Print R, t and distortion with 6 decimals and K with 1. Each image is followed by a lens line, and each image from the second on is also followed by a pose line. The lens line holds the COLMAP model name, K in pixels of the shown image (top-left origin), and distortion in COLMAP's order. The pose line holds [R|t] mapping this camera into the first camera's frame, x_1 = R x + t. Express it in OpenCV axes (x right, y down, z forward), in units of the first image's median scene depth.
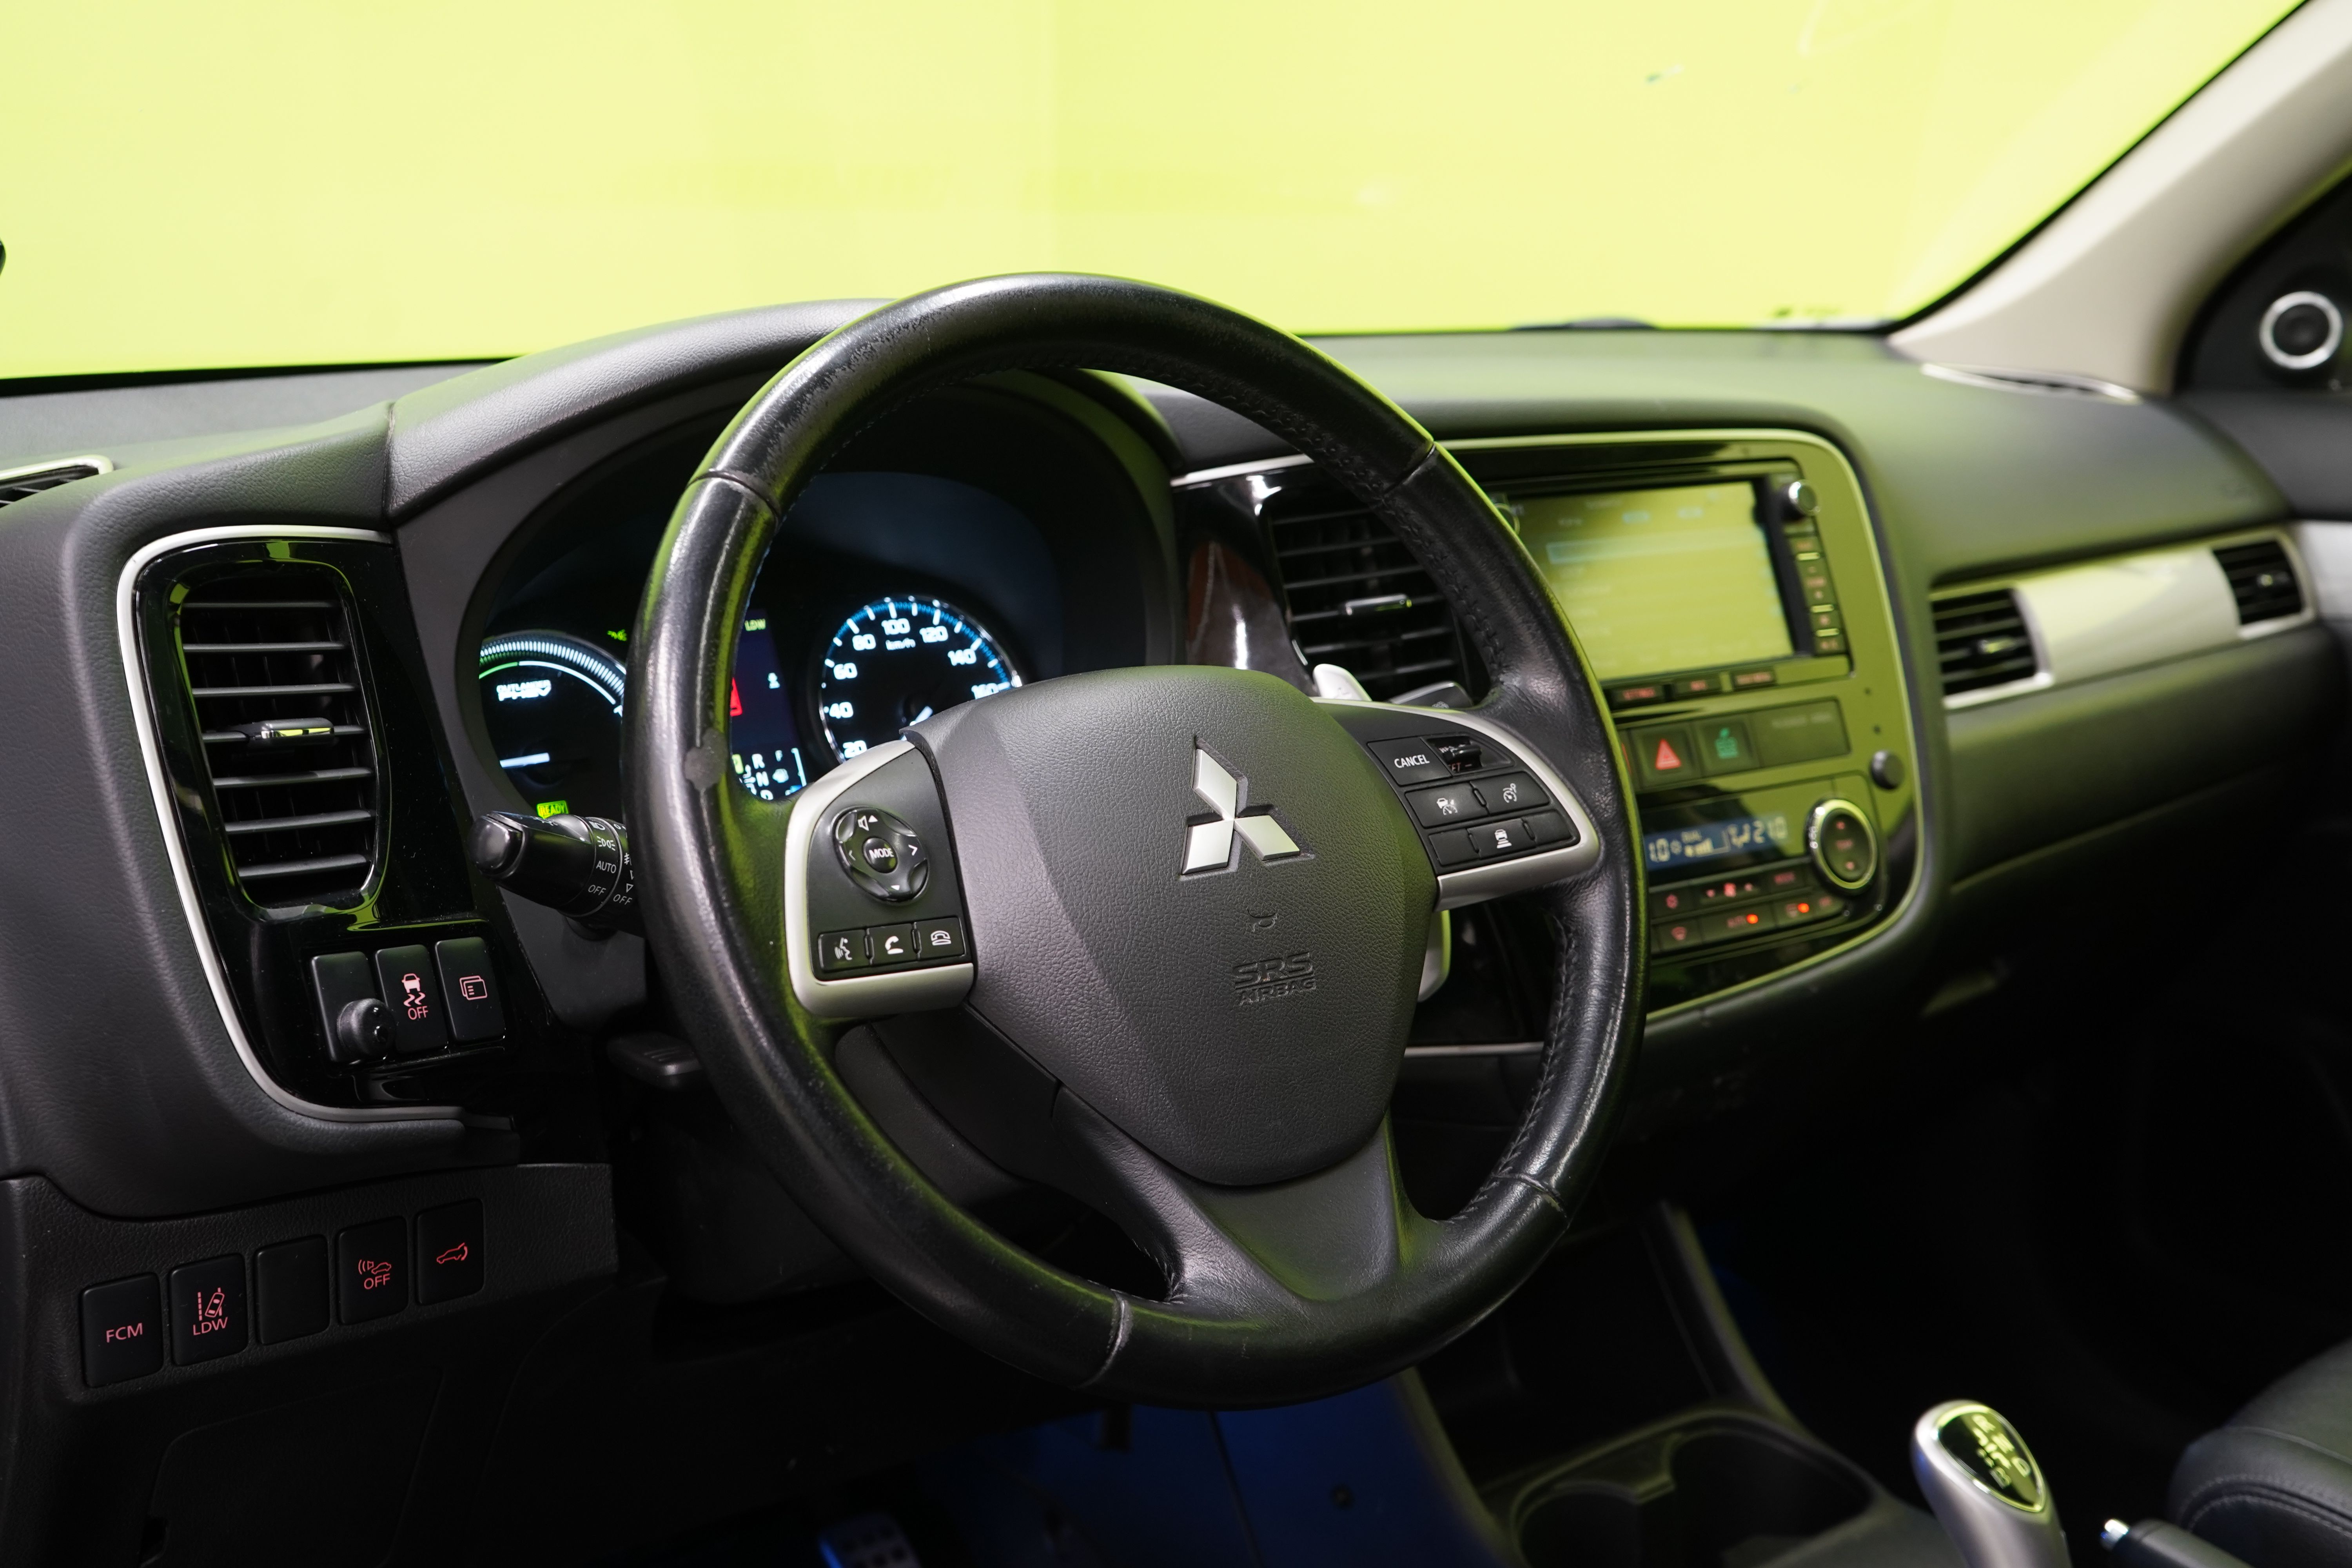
lens RADIAL K [[2634.9, 0, 1166.8], [0, 2634.9, 785.0], [0, 0, 1]] dist [0.024347, 0.000000]
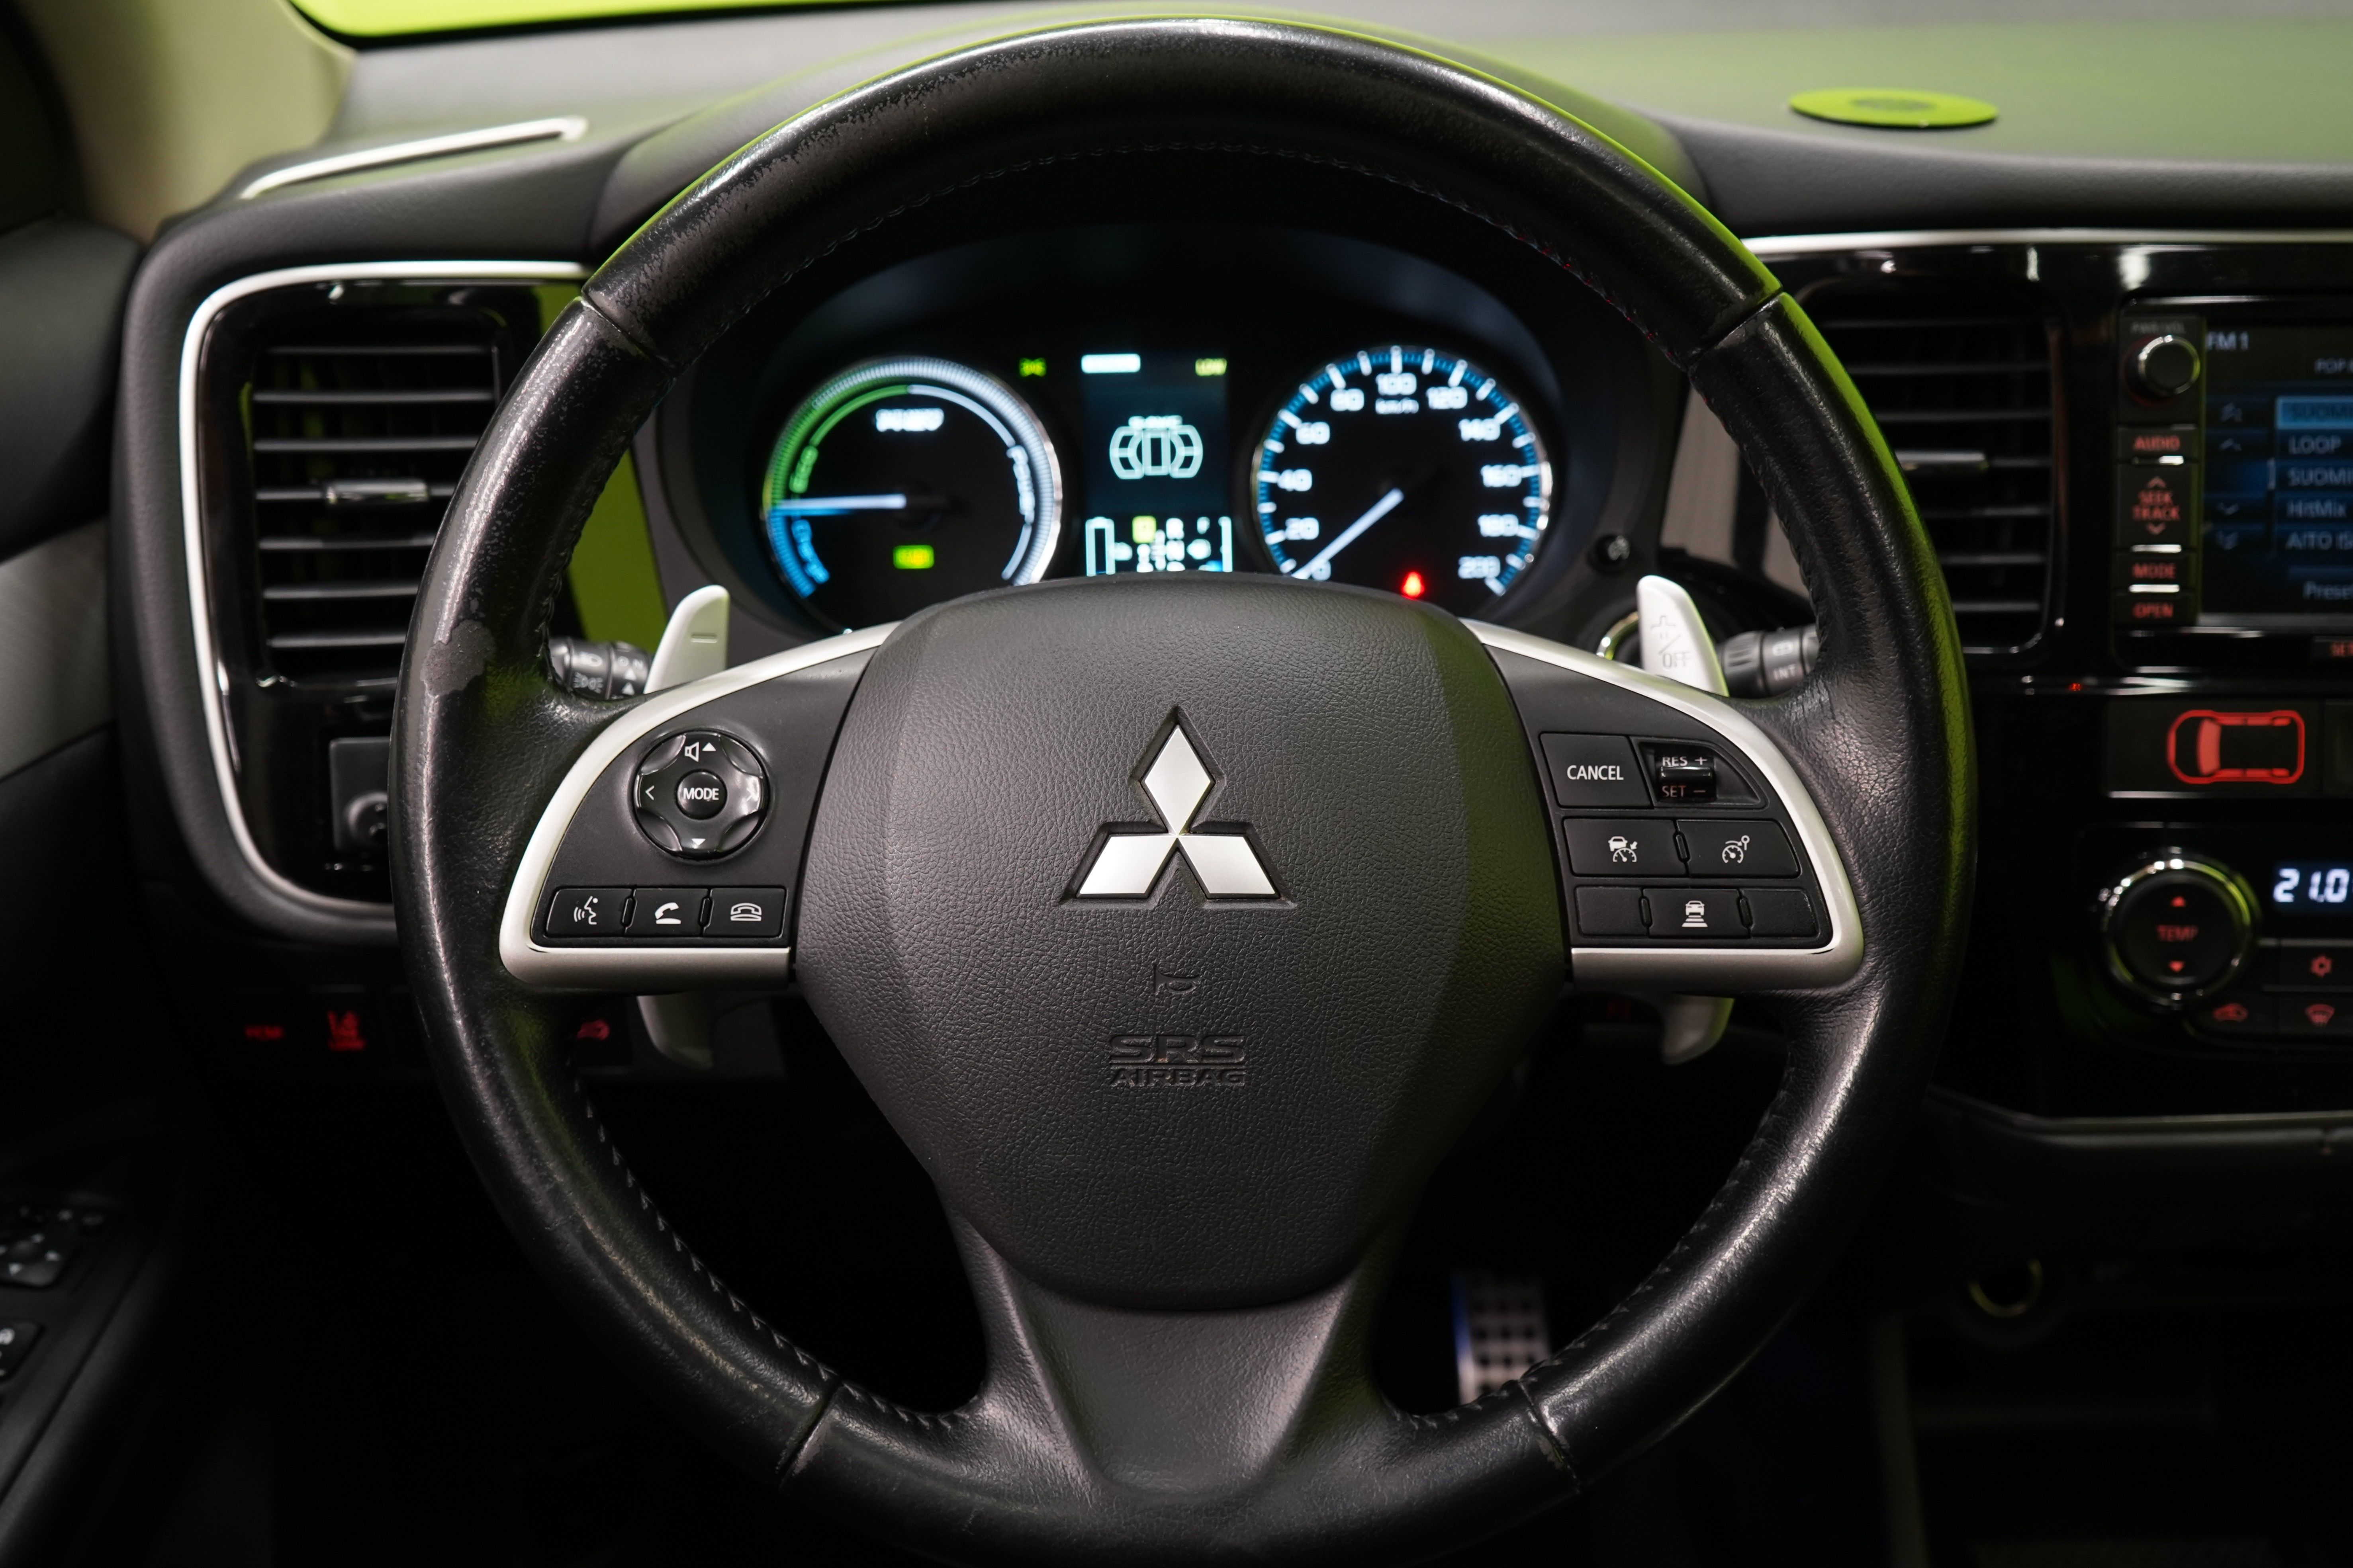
lens RADIAL K [[2309.5, 0, 1167.5], [0, 2309.5, 789.6], [0, 0, 1]] dist [0.007810, 0.000000]
pose [[0.793609, 0.246353, -0.556322, 0.280789], [-0.109657, 0.957301, 0.267488, -0.126855], [0.598464, -0.151276, 0.786737, 0.374182]]
